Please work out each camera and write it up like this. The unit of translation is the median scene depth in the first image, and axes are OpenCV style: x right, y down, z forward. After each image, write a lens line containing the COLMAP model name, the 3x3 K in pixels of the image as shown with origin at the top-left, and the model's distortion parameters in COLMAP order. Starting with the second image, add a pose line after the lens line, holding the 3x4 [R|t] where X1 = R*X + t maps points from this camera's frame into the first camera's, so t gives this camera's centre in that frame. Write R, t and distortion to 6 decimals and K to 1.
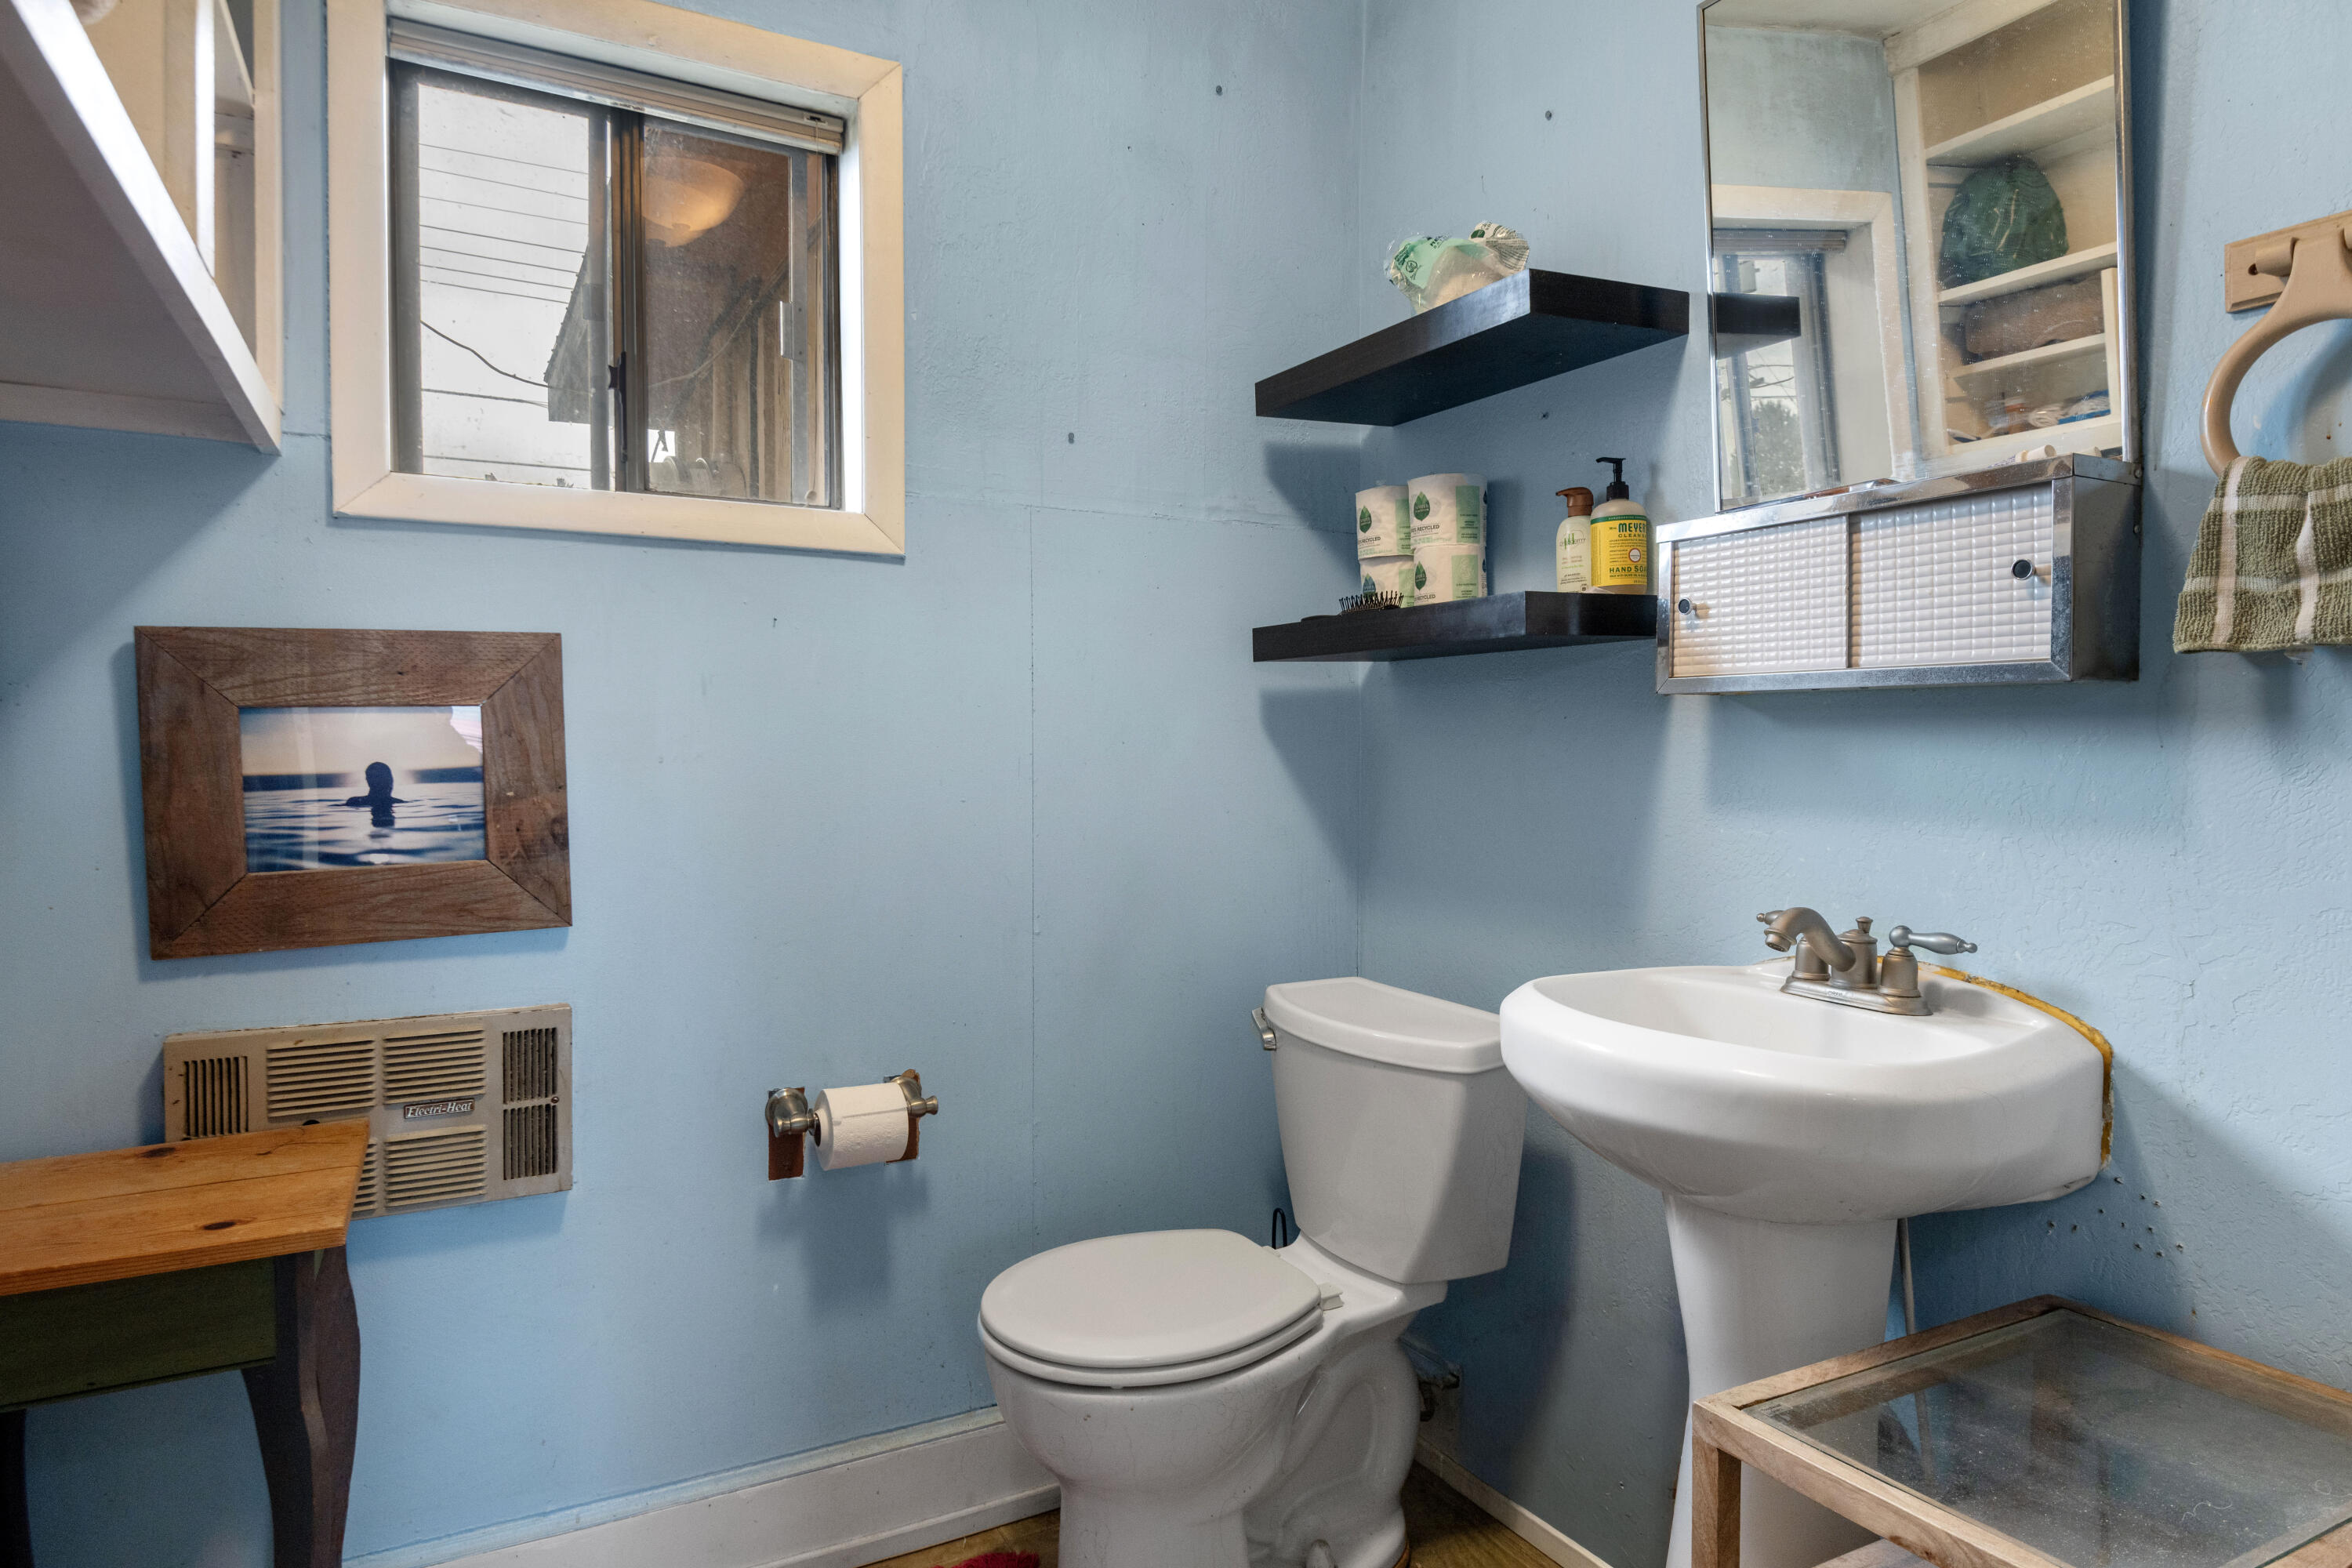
lens RADIAL K [[1340.7, 0, 1176.0], [0, 1340.7, 784.0], [0, 0, 1]] dist [0.002288, 0.000473]
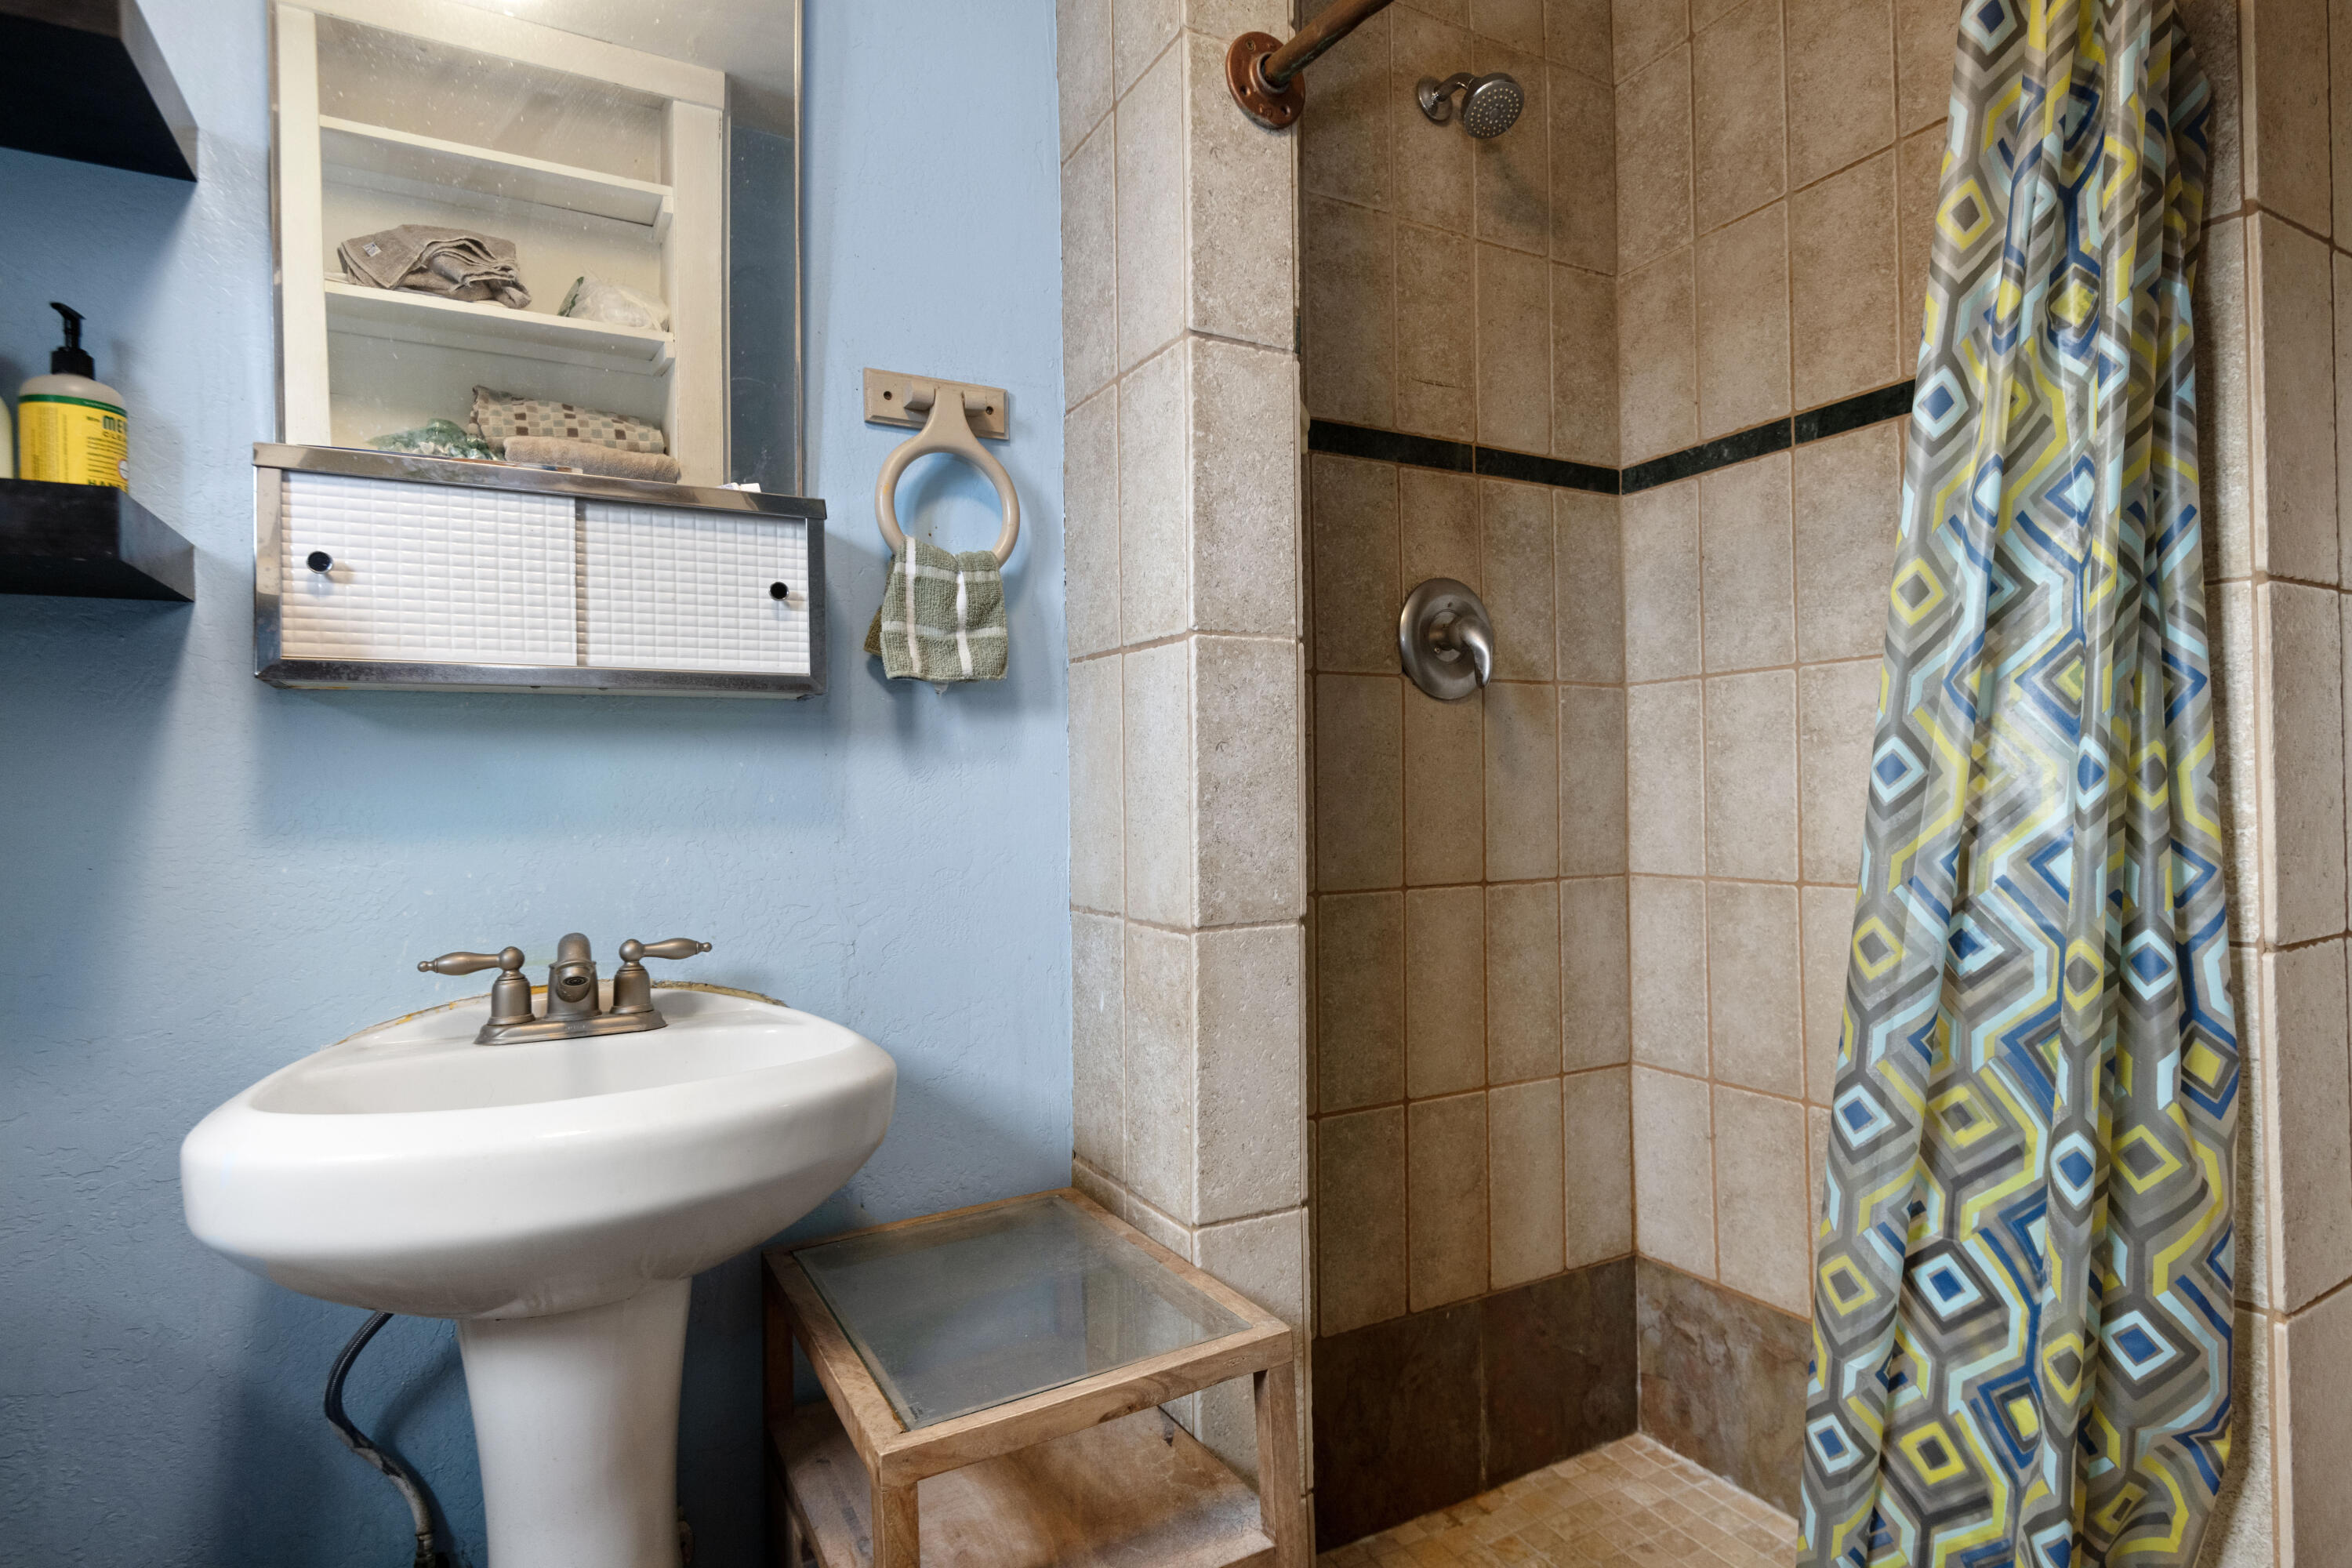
lens RADIAL K [[1239.8, 0, 1176.0], [0, 1239.8, 784.0], [0, 0, 1]] dist [-0.000944, -0.000765]
pose [[-0.018547, 0.007932, 0.999797, -0.374087], [0.048538, 0.998797, -0.007024, 0.020769], [-0.998649, 0.048398, -0.018909, 0.655331]]
